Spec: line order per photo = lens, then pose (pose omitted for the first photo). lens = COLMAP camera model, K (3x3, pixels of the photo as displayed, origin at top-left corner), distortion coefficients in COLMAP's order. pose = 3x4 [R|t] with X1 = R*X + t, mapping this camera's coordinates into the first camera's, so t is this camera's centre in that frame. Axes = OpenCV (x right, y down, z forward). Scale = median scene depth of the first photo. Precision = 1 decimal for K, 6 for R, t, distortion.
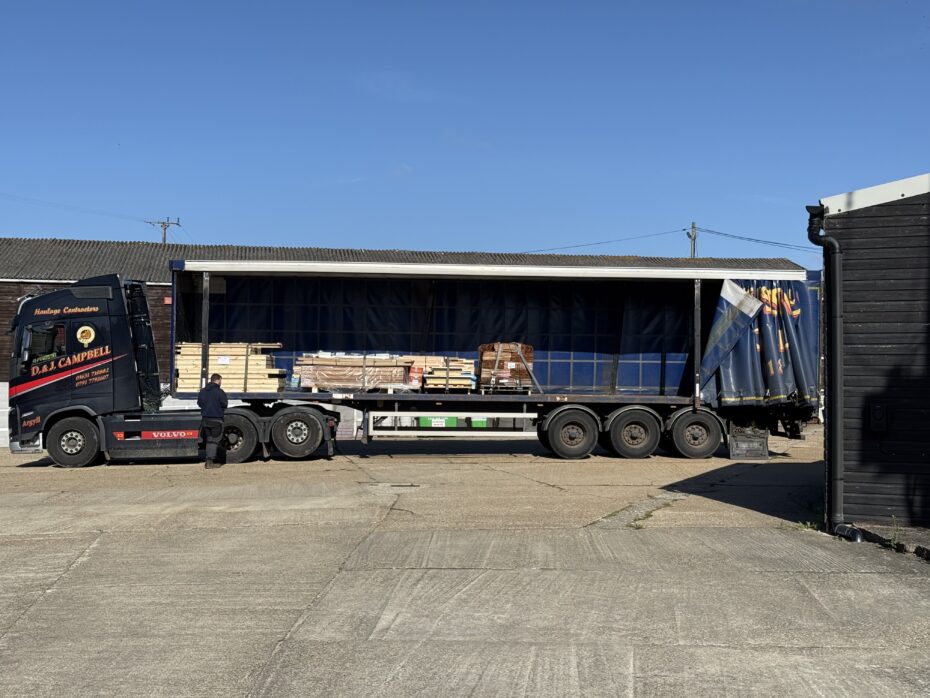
lens RADIAL K [[1305.5, 0, 465.0], [0, 1305.5, 349.0], [0, 0, 1]] dist [-0.001972, 0.002727]
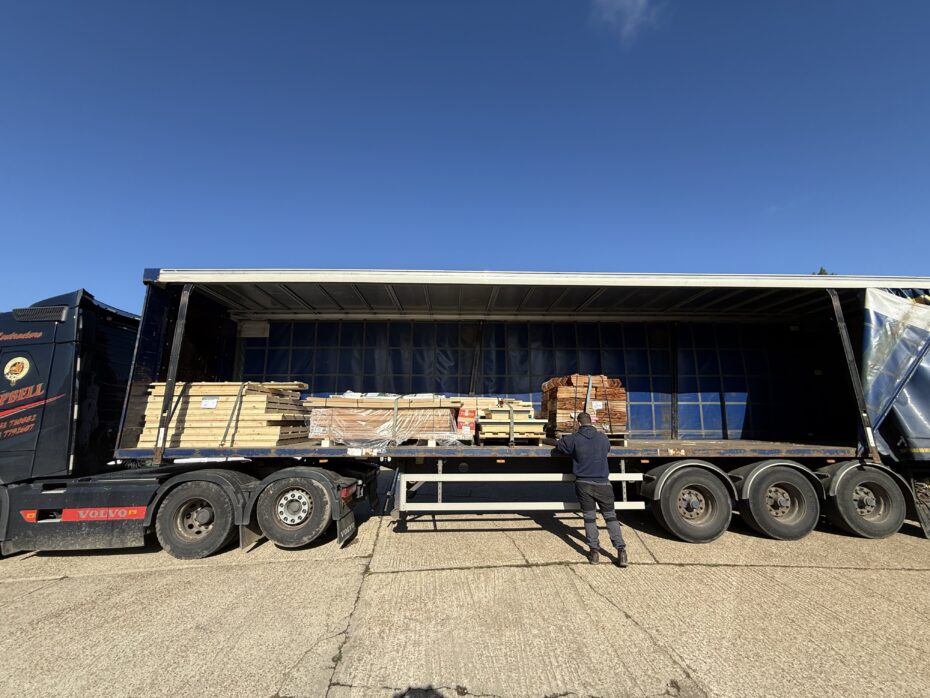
lens RADIAL K [[372.7, 0, 465.0], [0, 372.7, 349.0], [0, 0, 1]] dist [-0.000281, -0.000323]
pose [[0.999822, -0.013828, -0.012847, -0.035460], [0.011443, 0.985374, -0.170023, 0.016344], [0.015010, 0.169846, 0.985356, 0.787978]]
